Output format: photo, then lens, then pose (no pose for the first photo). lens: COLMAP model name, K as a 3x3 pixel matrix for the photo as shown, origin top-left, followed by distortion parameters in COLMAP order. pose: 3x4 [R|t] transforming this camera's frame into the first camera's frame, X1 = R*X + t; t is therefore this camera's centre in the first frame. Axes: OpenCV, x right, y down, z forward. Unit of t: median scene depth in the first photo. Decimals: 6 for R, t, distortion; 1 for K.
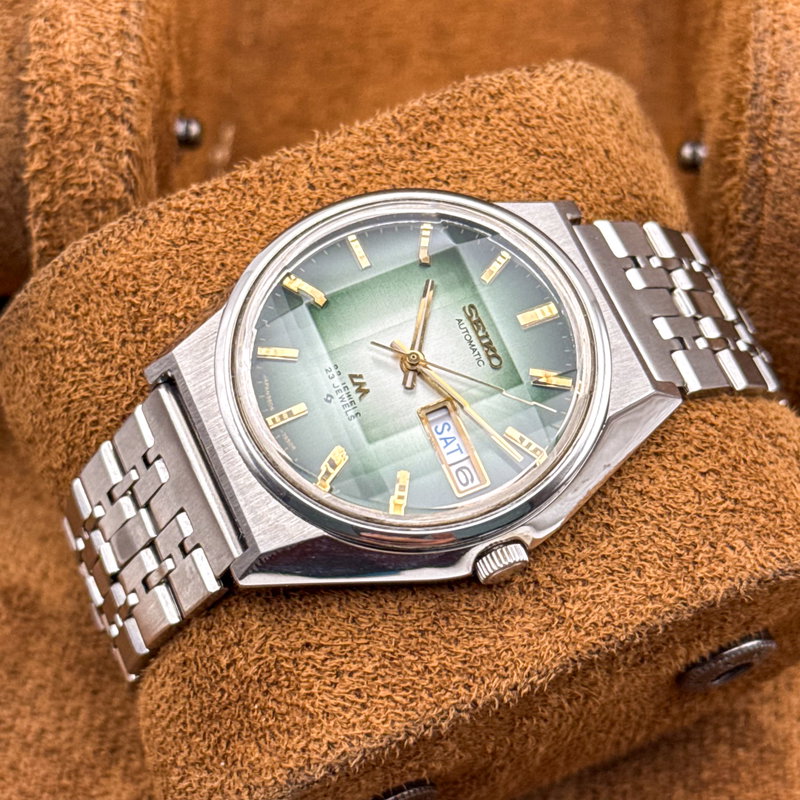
lens RADIAL K [[2269.9, 0, 410.7], [0, 2269.9, 397.6], [0, 0, 1]] dist [0.256215, 0.531620]
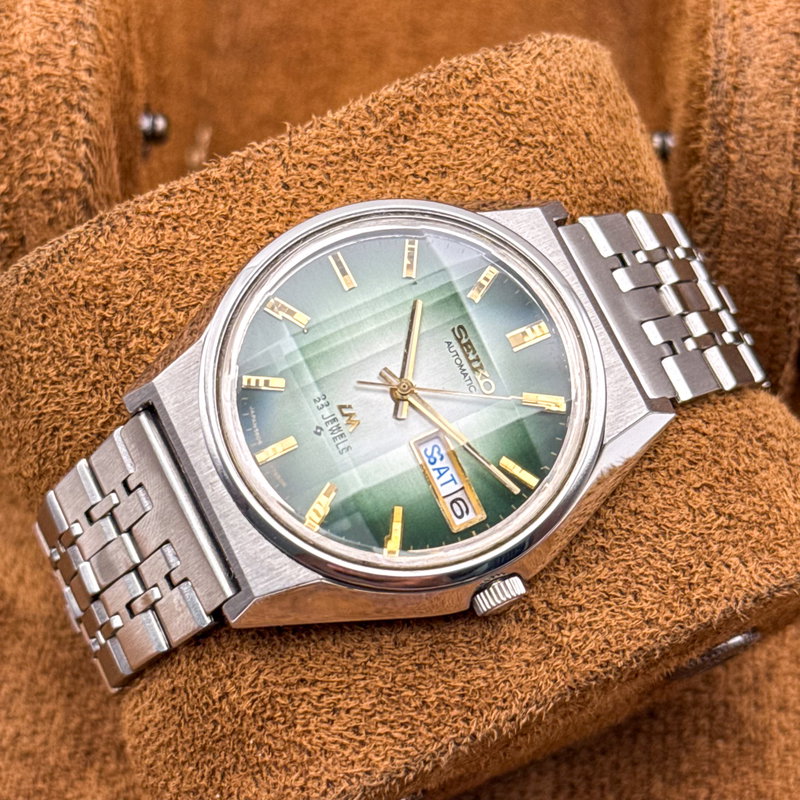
lens RADIAL K [[2269.9, 0, 410.7], [0, 2269.9, 397.6], [0, 0, 1]] dist [0.256215, 0.531620]
pose [[0.998245, -0.024692, 0.053830, -0.047743], [0.017019, 0.990202, 0.138599, -0.145723], [-0.056725, -0.137440, 0.988885, 0.037852]]
